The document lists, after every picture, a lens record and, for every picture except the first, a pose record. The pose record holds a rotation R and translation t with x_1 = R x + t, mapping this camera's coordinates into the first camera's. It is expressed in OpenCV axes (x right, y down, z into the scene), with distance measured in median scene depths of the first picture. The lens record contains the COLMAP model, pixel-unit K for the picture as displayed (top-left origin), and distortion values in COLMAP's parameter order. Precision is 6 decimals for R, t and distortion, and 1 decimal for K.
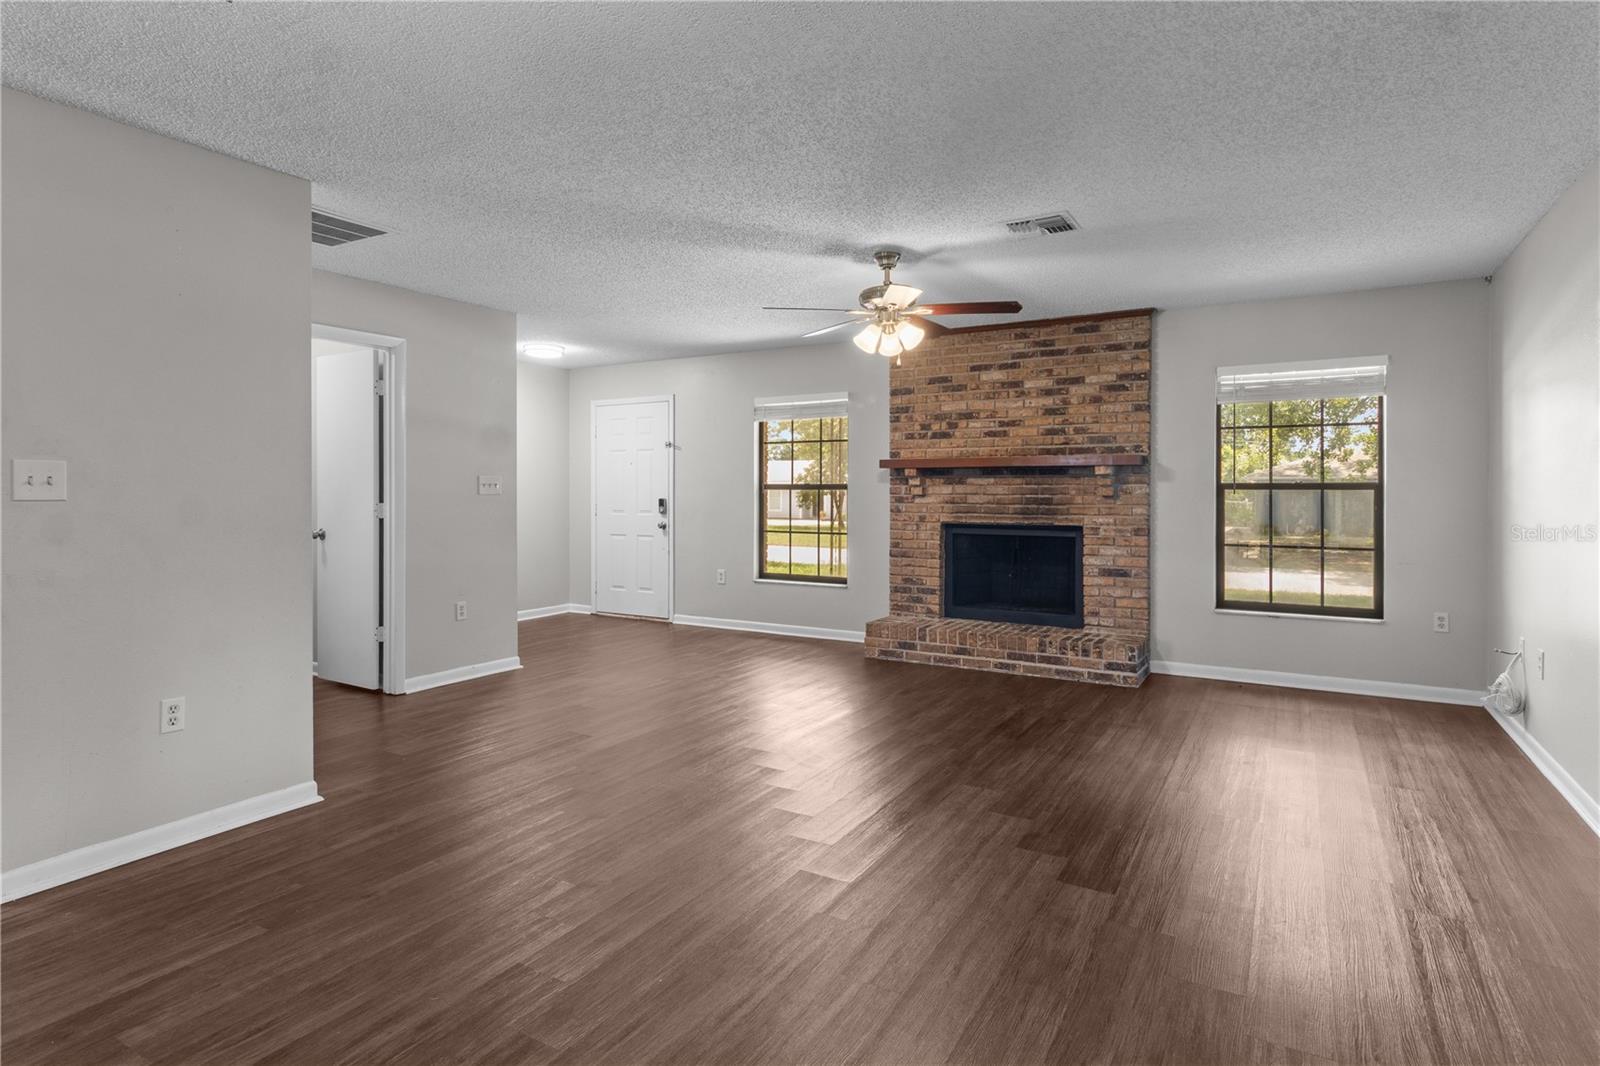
lens RADIAL K [[829.3, 0, 800.2], [0, 829.3, 502.9], [0, 0, 1]] dist [0.002290, 0.000417]
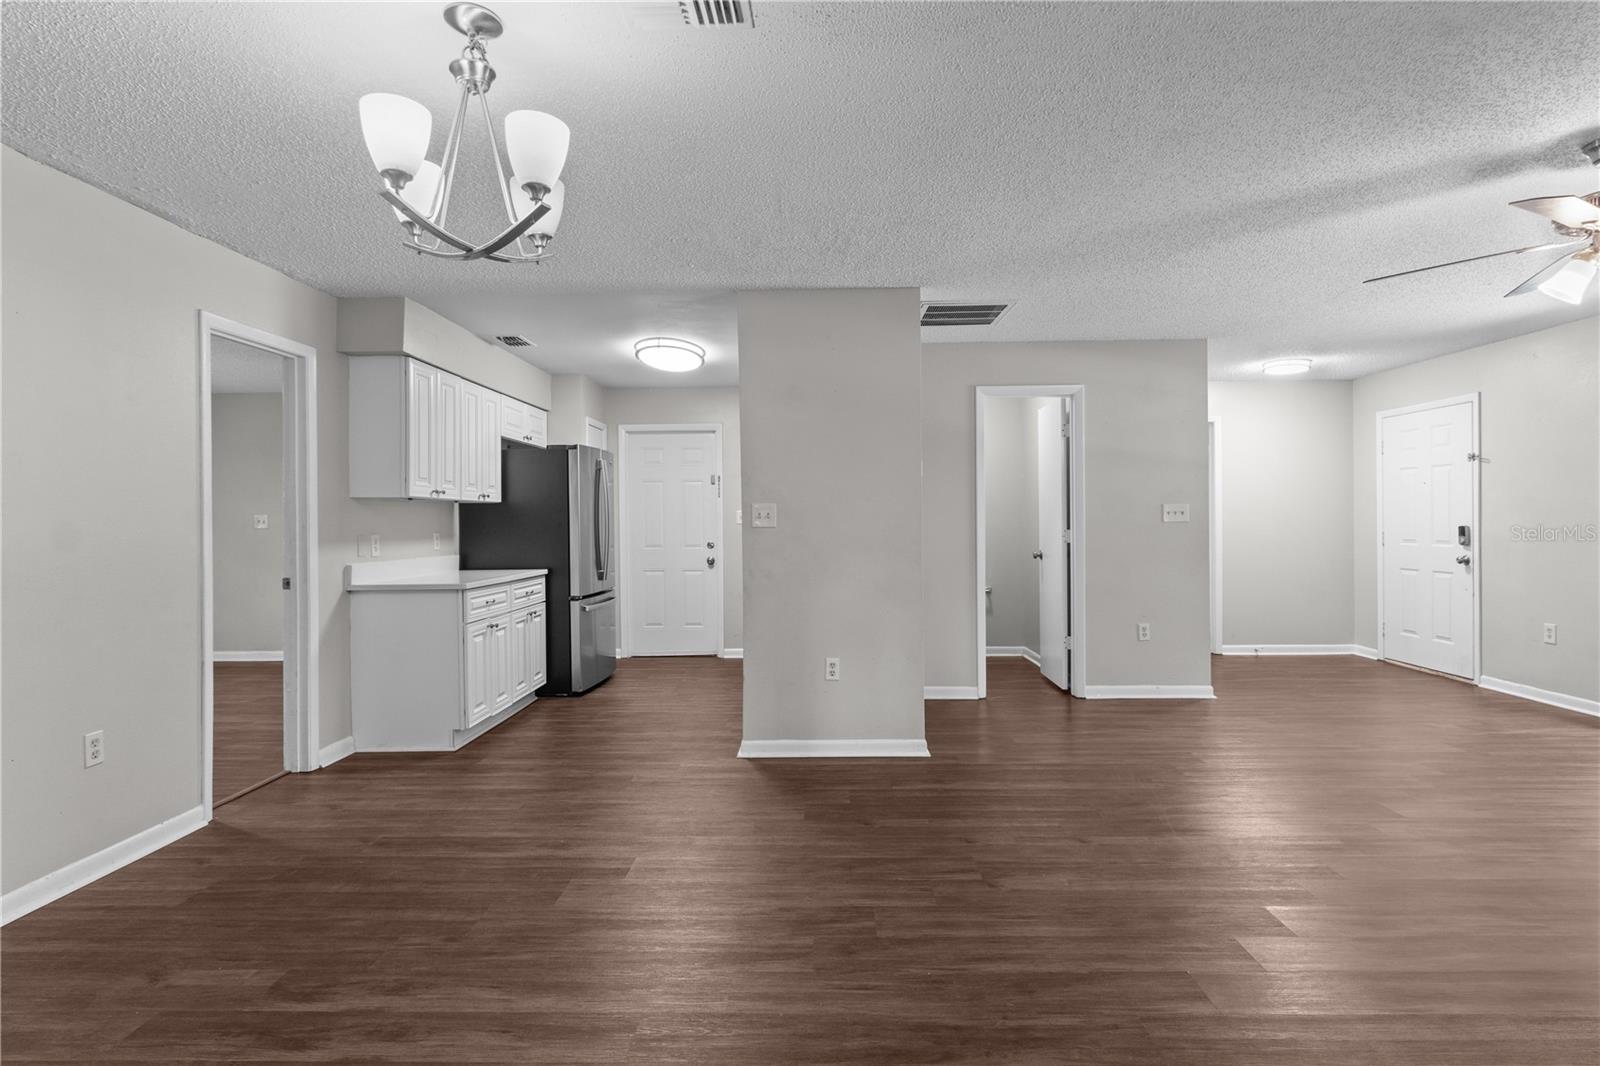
lens RADIAL K [[770.1, 0, 800.0], [0, 770.1, 533.0], [0, 0, 1]] dist [-0.003894, -0.000688]
pose [[0.496138, 0.009904, -0.868187, 0.243348], [-0.004723, 0.999951, 0.008708, -0.003094], [0.868231, -0.000220, 0.496160, 0.140933]]
